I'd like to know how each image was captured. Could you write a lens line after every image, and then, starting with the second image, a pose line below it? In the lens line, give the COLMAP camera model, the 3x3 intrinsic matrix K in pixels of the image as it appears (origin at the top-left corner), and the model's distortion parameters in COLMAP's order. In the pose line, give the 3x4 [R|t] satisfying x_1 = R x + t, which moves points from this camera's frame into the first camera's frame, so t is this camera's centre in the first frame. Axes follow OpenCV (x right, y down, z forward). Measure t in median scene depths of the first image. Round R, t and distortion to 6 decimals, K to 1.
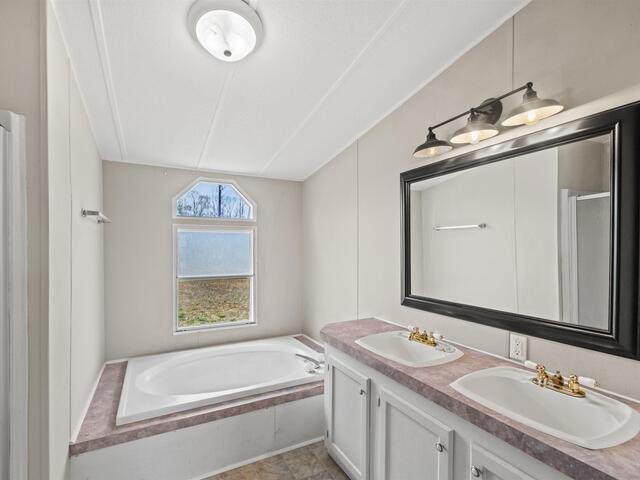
lens RADIAL K [[302.5, 0, 304.2], [0, 302.5, 251.2], [0, 0, 1]] dist [0.025839, -0.015394]
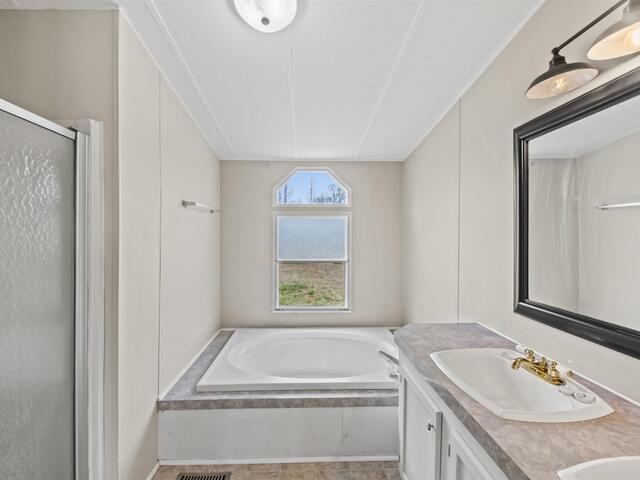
lens RADIAL K [[279.2, 0, 310.6], [0, 279.2, 238.4], [0, 0, 1]] dist [0.019082, -0.012395]
pose [[0.909831, 0.007211, -0.414917, 0.159266], [-0.005129, 0.999968, 0.006133, -0.000007], [0.414948, -0.003452, 0.909839, 0.197034]]
